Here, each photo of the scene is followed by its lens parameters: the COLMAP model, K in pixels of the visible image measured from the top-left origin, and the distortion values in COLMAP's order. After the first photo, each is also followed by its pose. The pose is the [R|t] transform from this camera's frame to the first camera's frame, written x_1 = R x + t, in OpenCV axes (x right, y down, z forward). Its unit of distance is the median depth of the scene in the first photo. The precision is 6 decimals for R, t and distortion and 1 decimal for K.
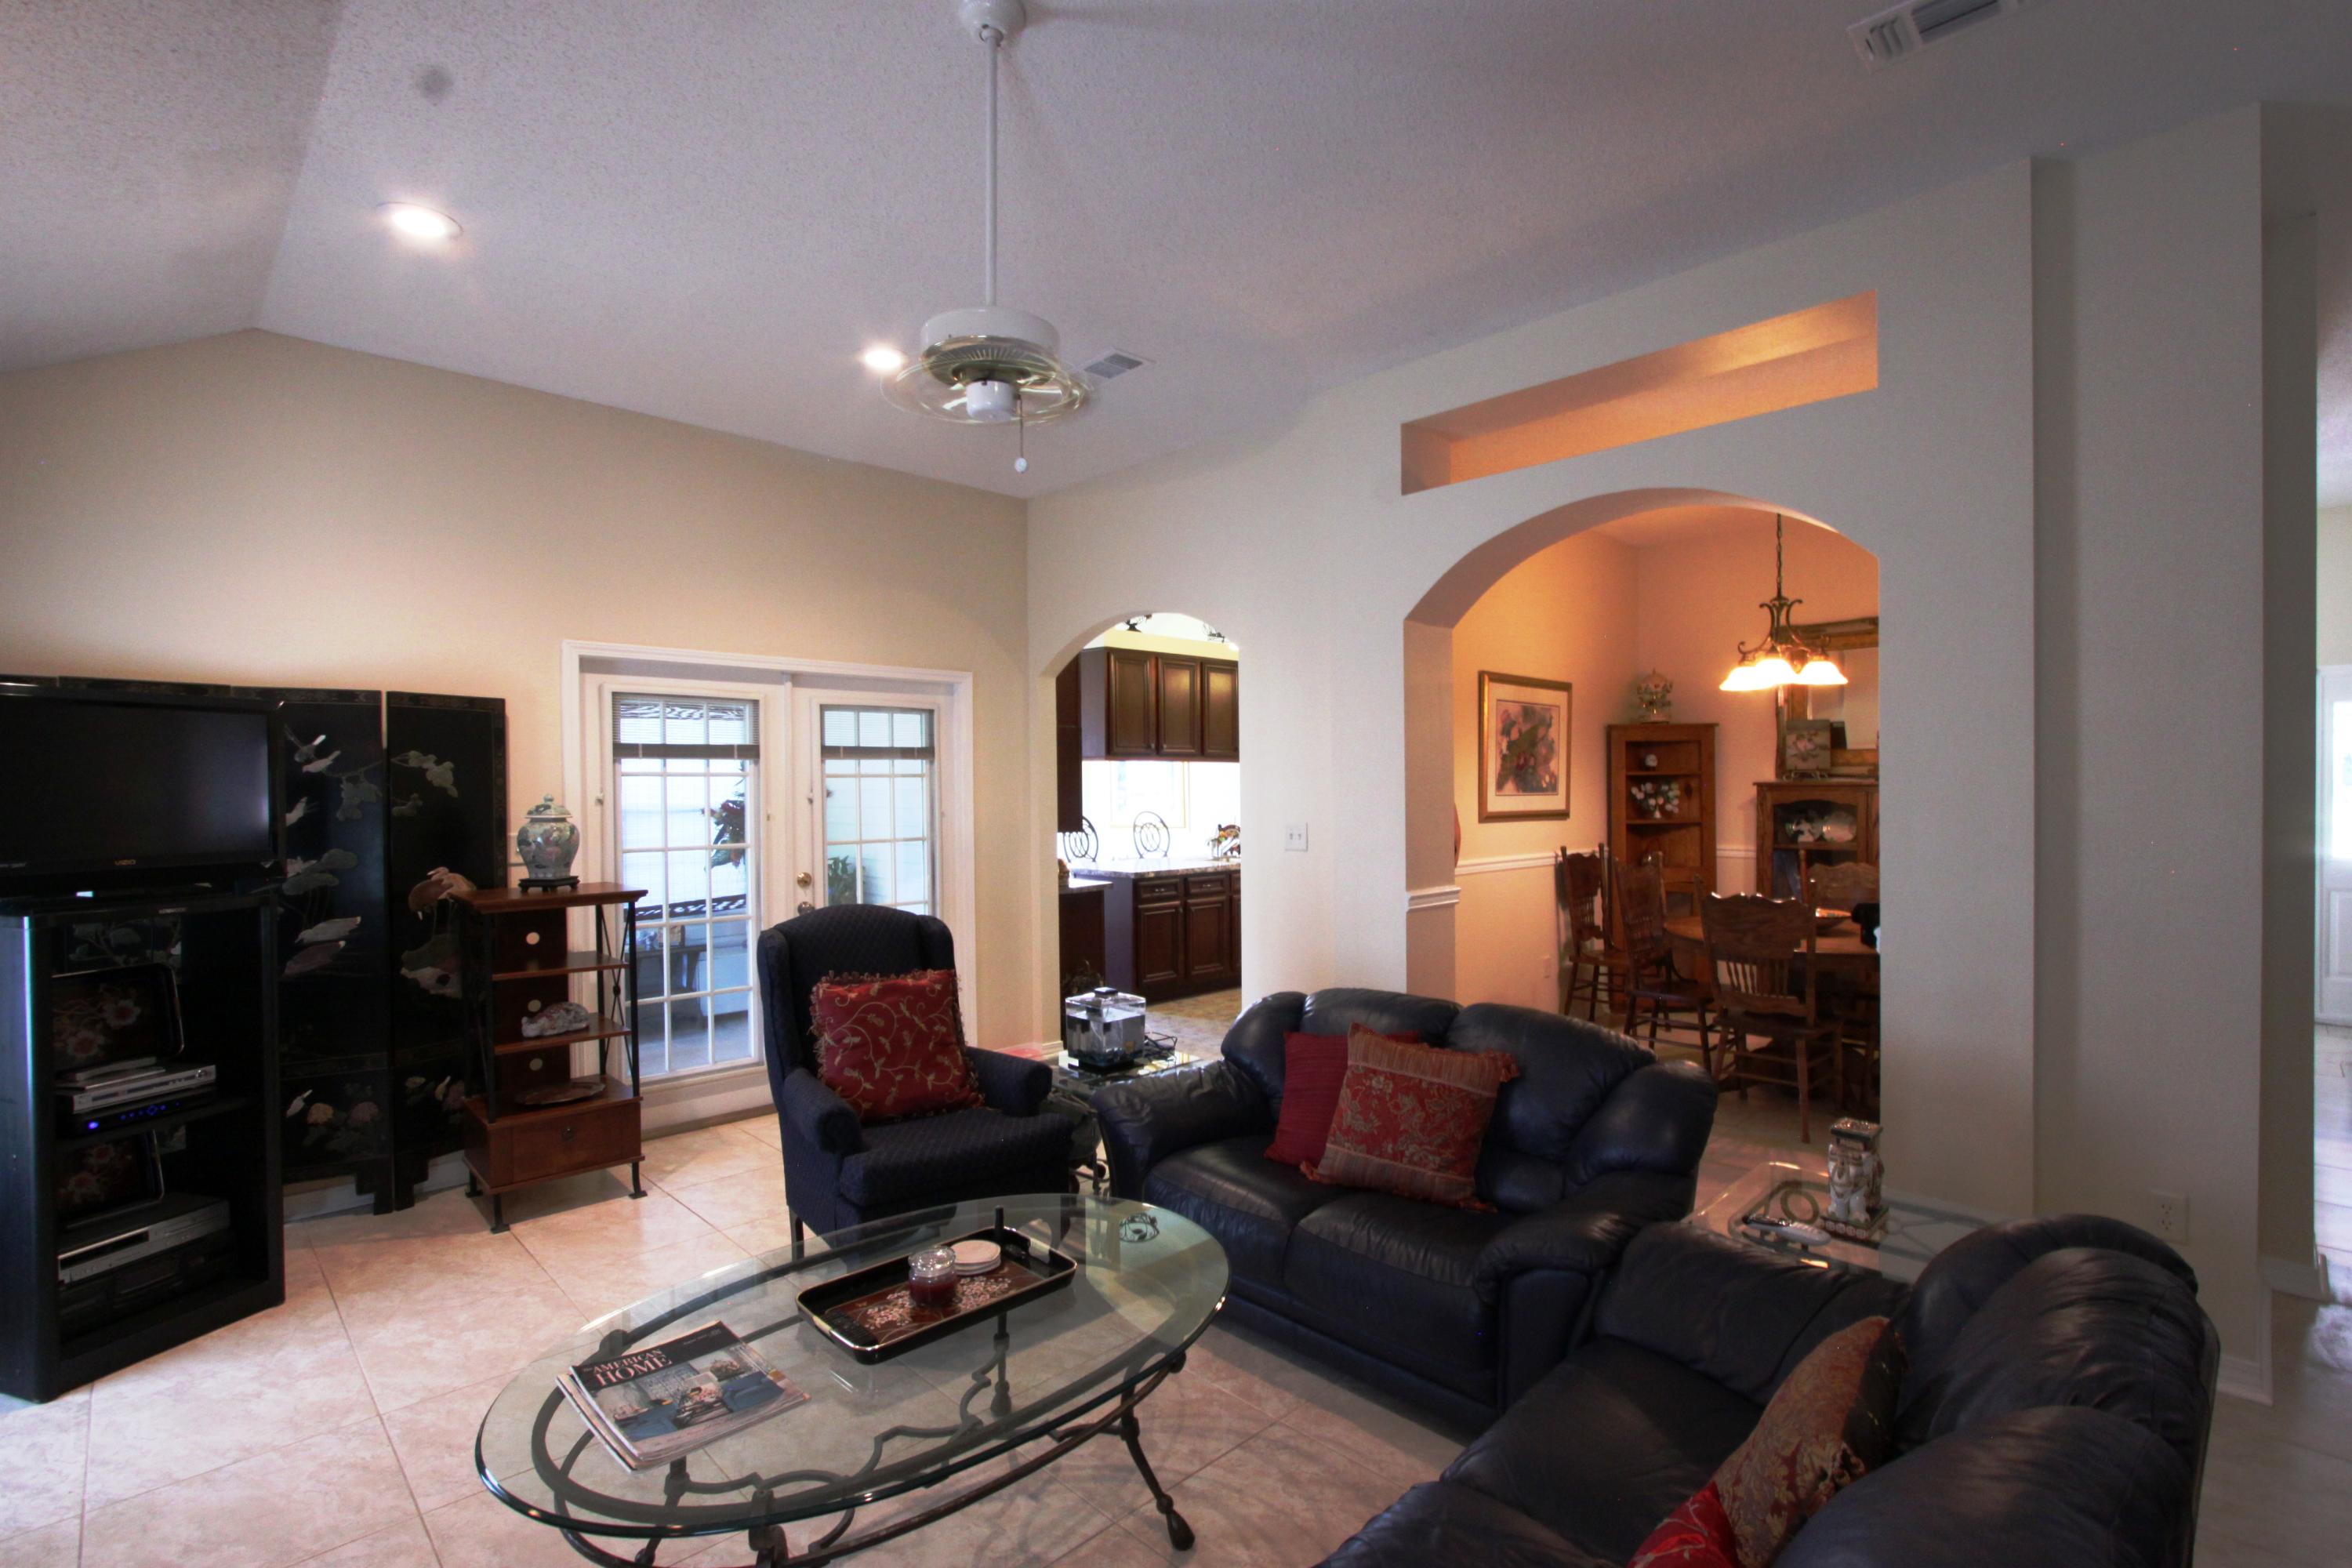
lens RADIAL K [[1085.3, 0, 1166.0], [0, 1085.3, 784.7], [0, 0, 1]] dist [-0.017124, 0.001667]
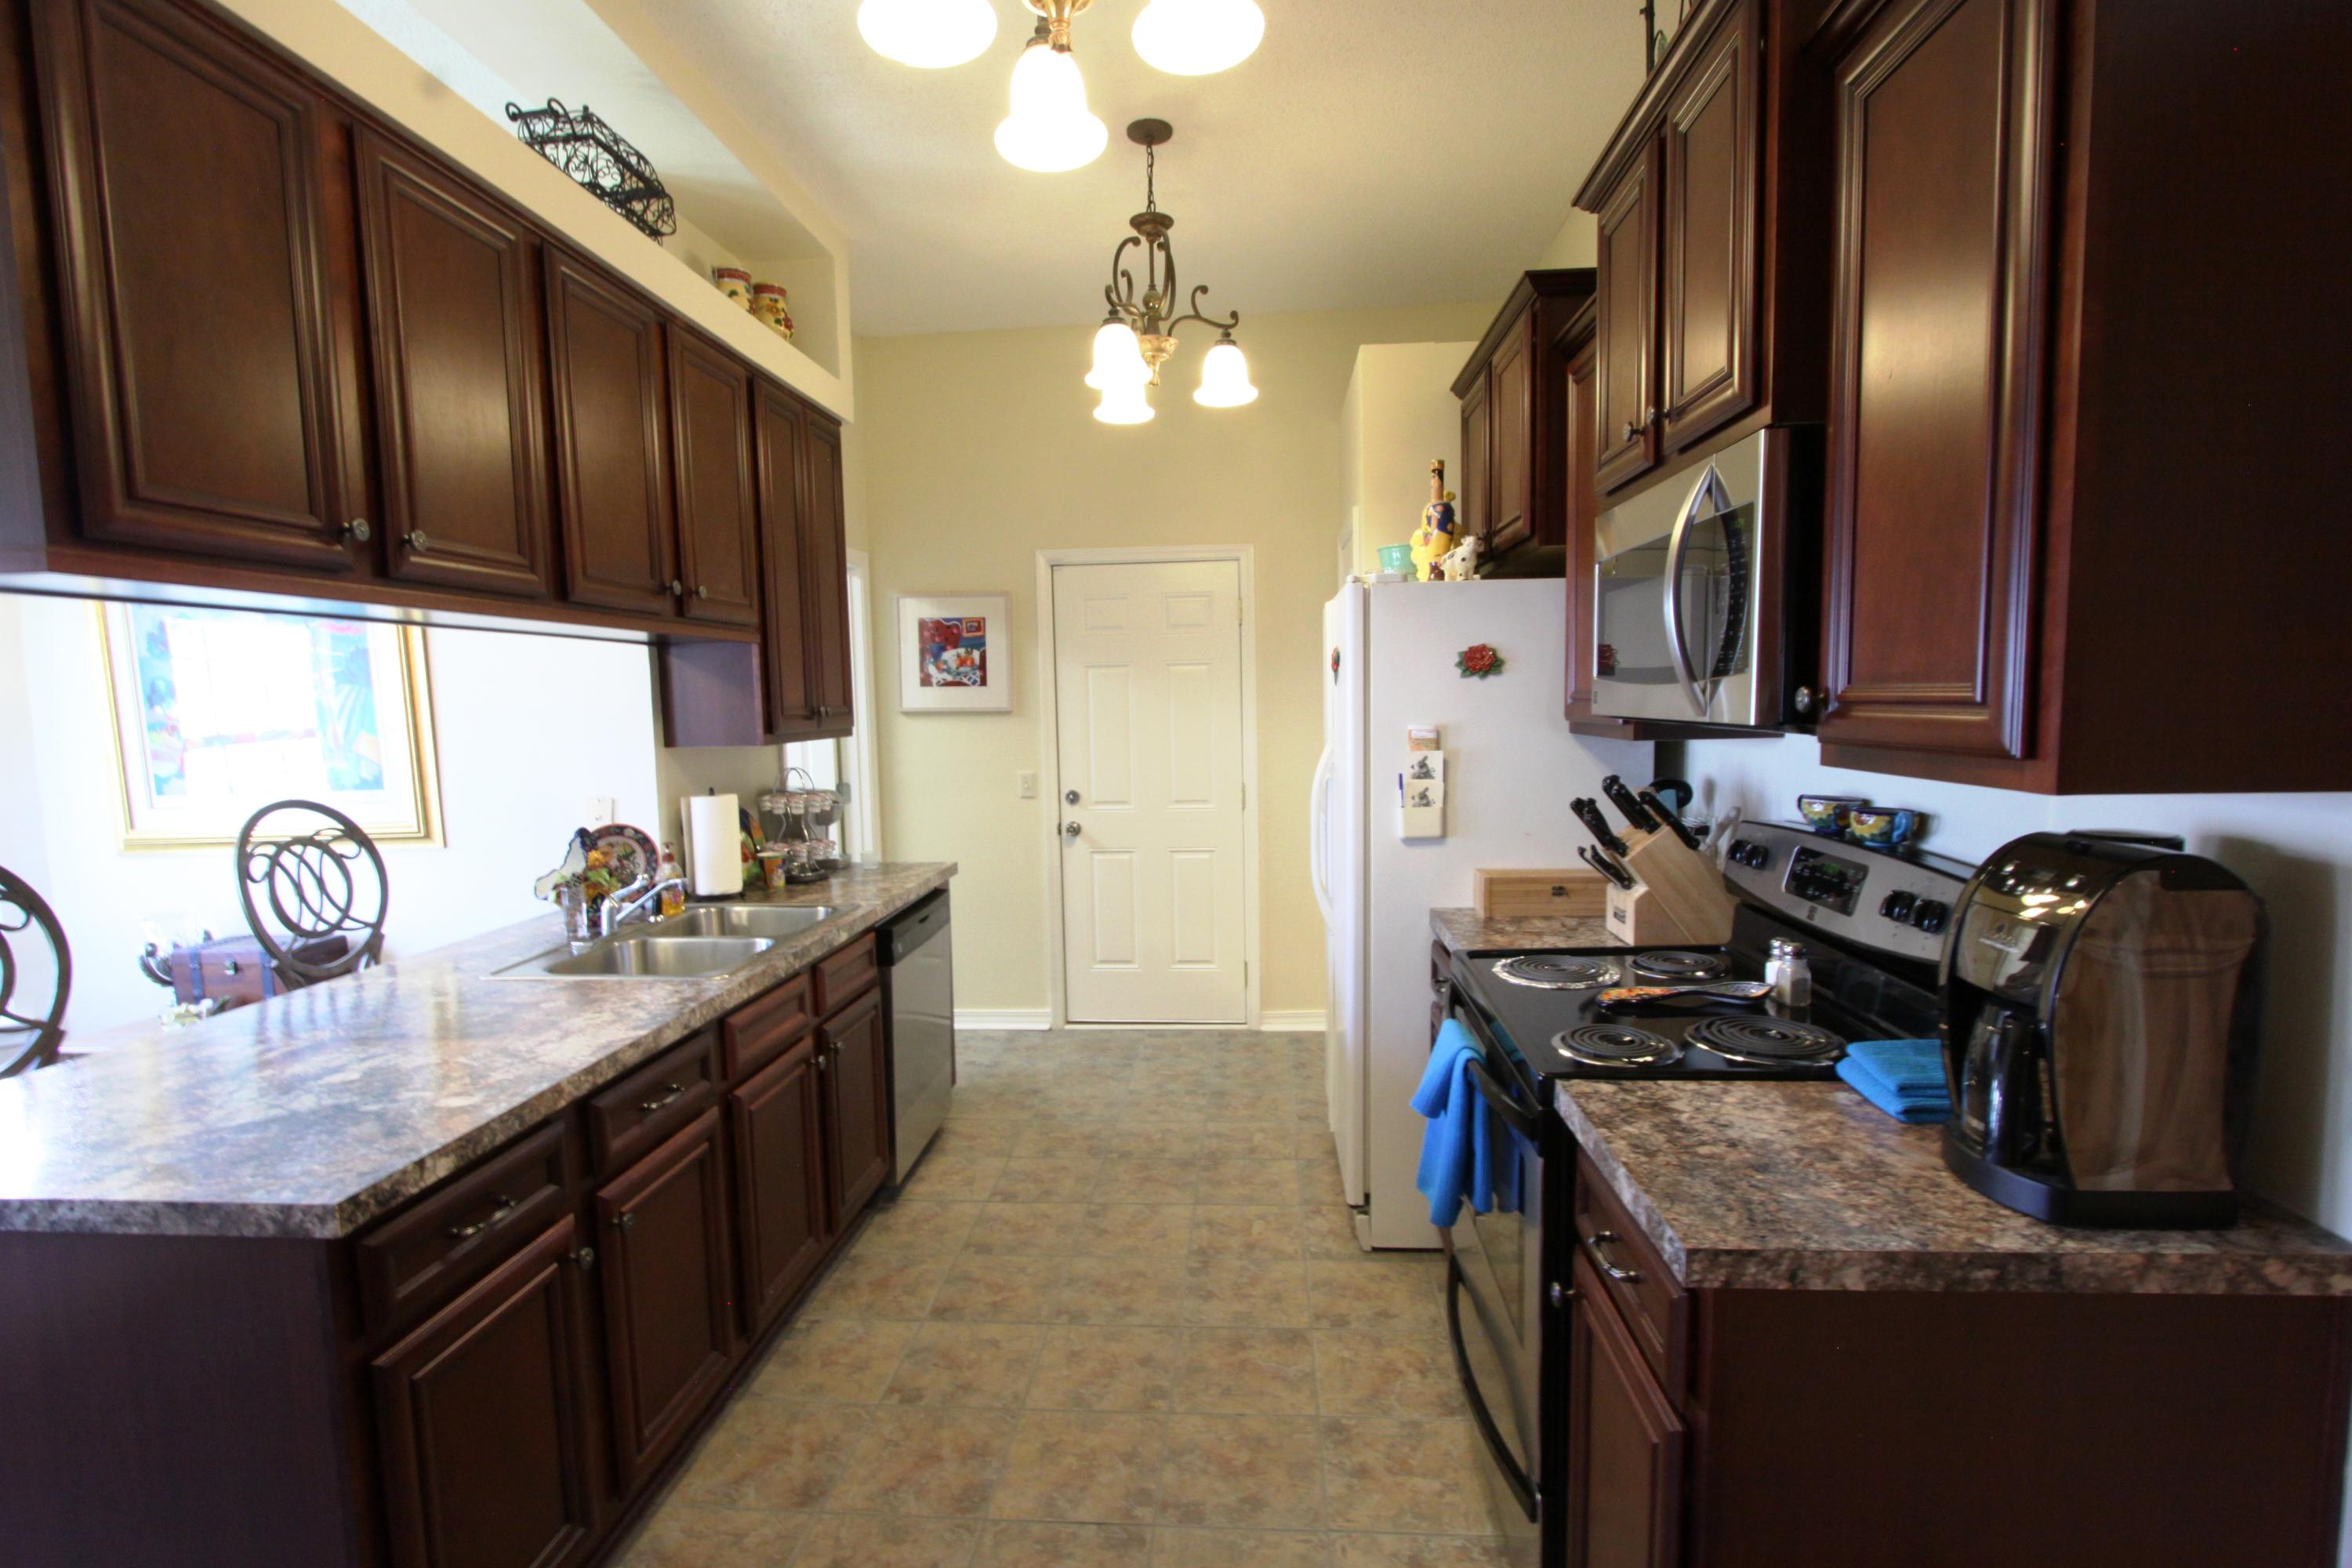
lens RADIAL K [[1085.3, 0, 1168.3], [0, 1085.3, 794.0], [0, 0, 1]] dist [-0.017124, 0.001667]
pose [[0.754336, -0.073081, 0.652408, -0.064982], [0.020904, 0.995954, 0.087395, 0.004032], [-0.656155, -0.052288, 0.752812, 1.468981]]
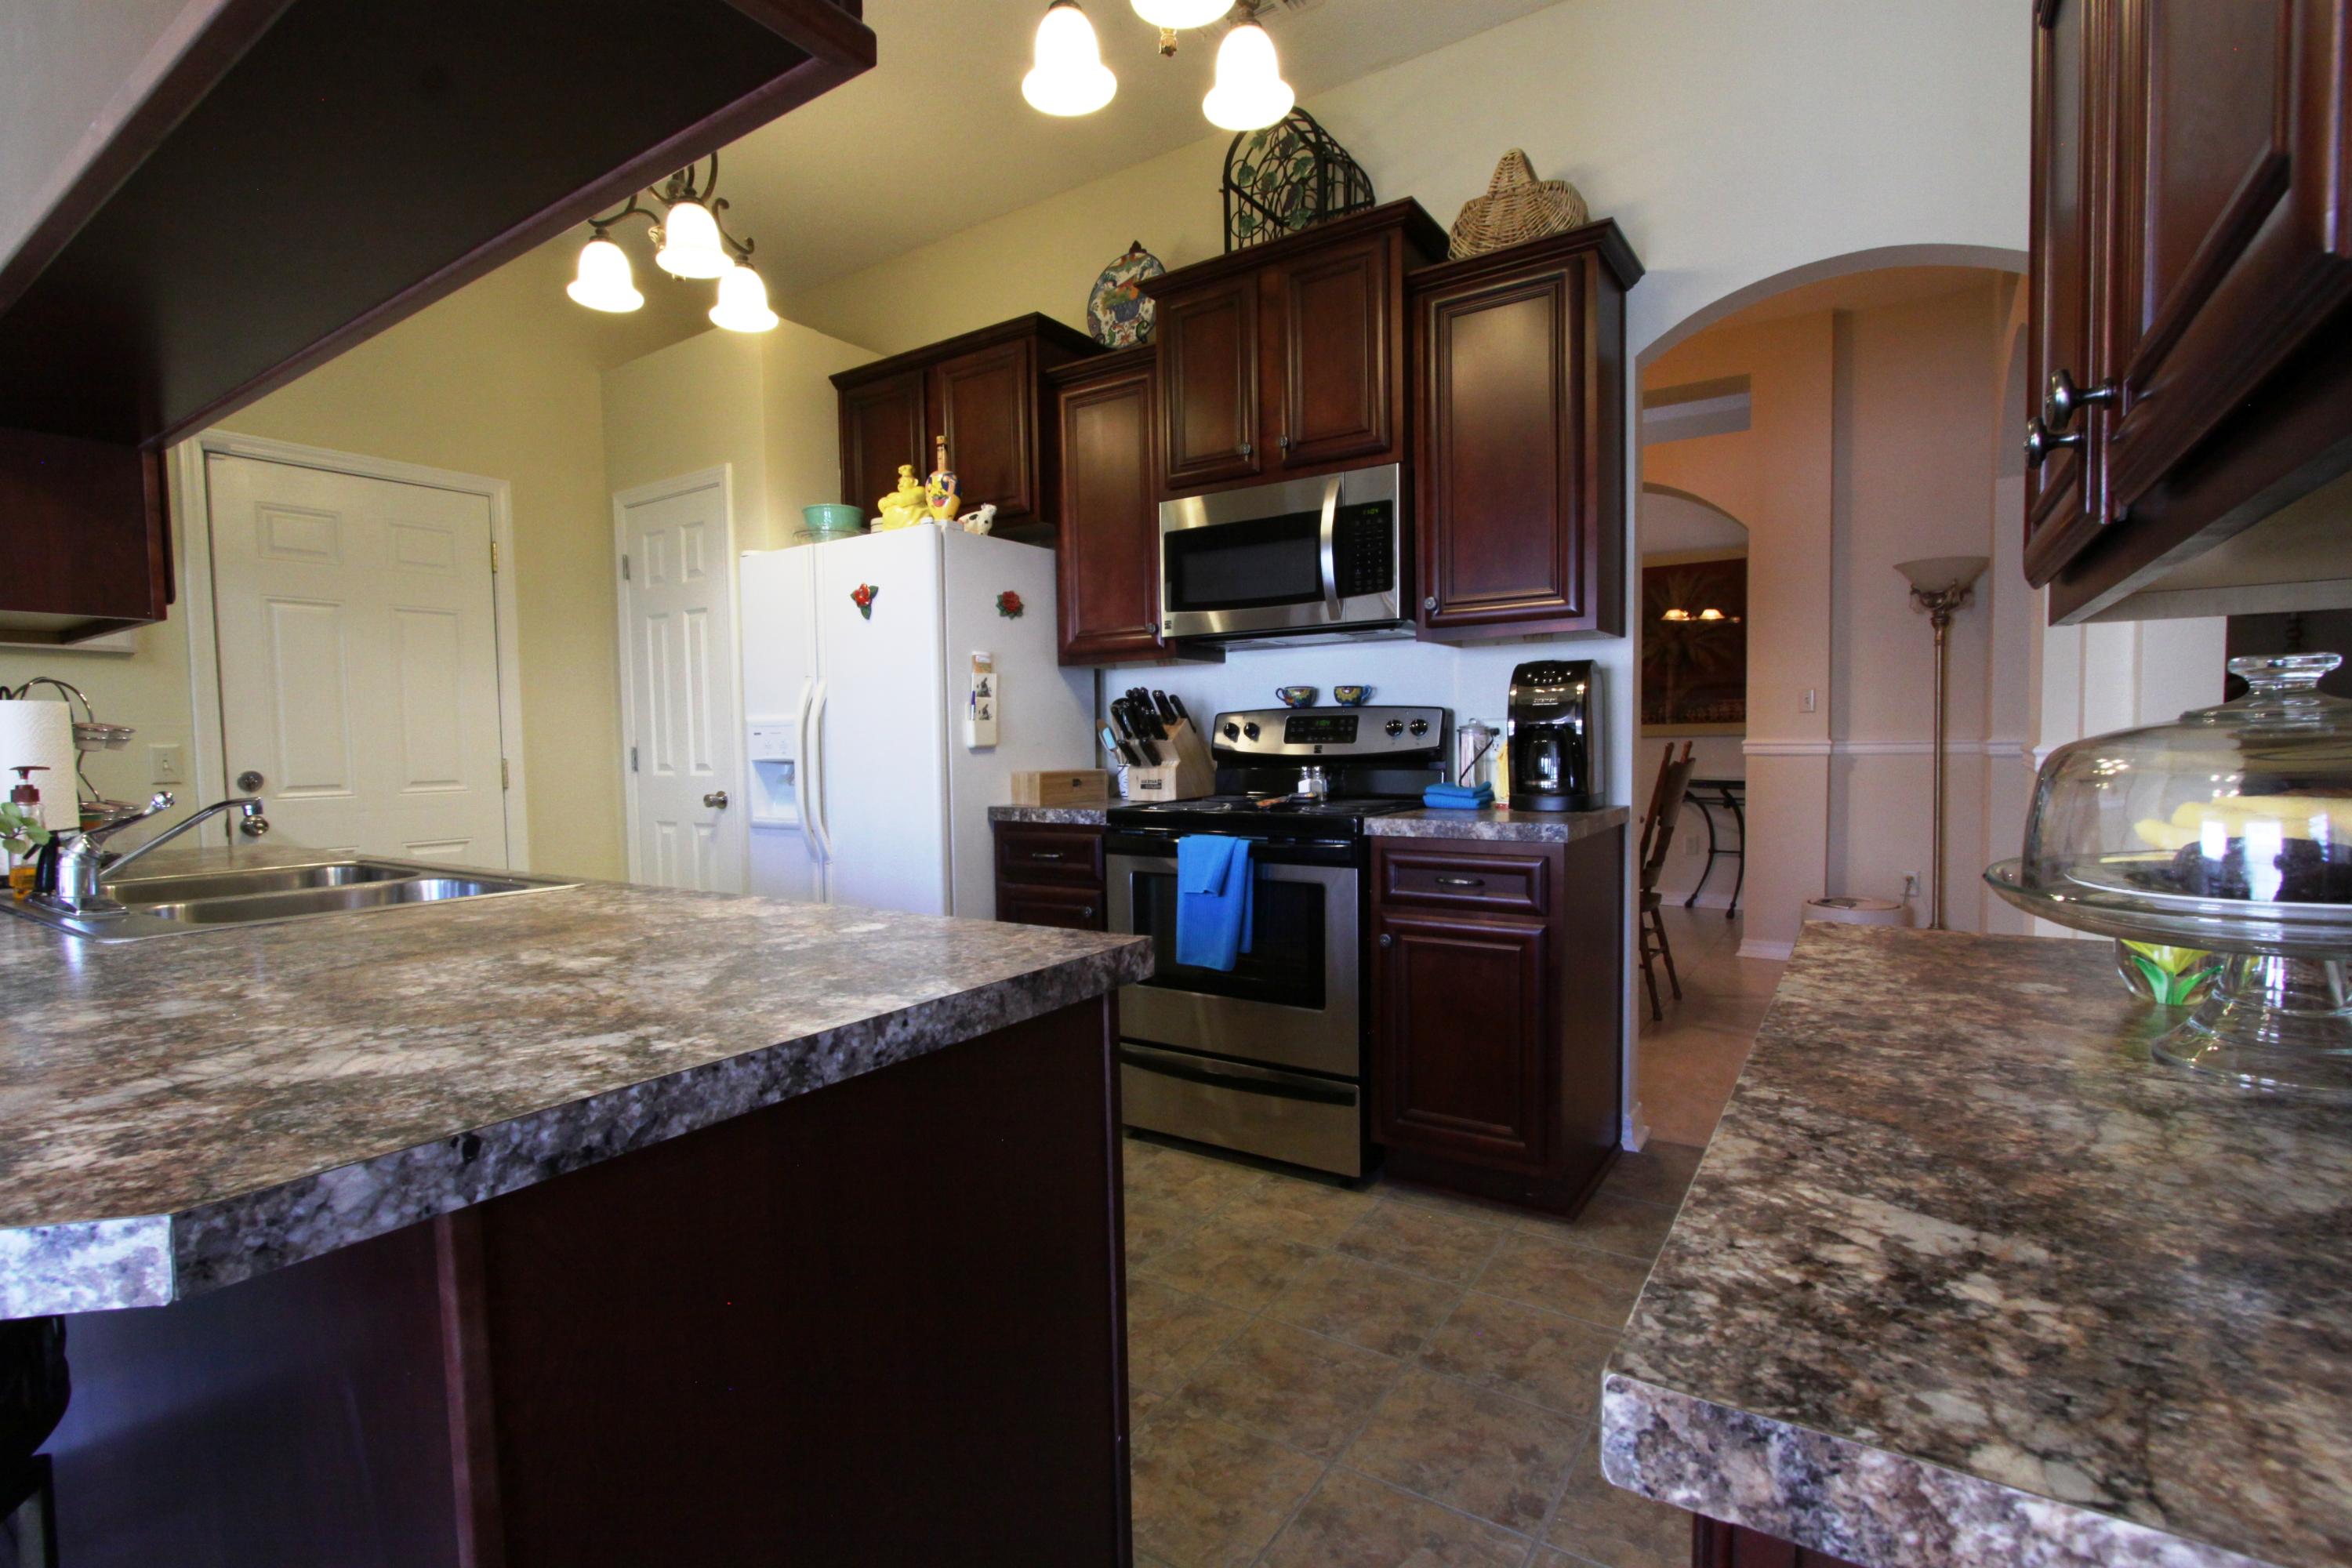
lens RADIAL K [[1085.3, 0, 1162.6], [0, 1085.3, 787.9], [0, 0, 1]] dist [-0.017124, 0.001667]
pose [[-0.204779, -0.032226, 0.978278, -0.323378], [0.020454, 0.999099, 0.037194, 0.097555], [-0.978594, 0.027626, -0.203935, 1.910870]]
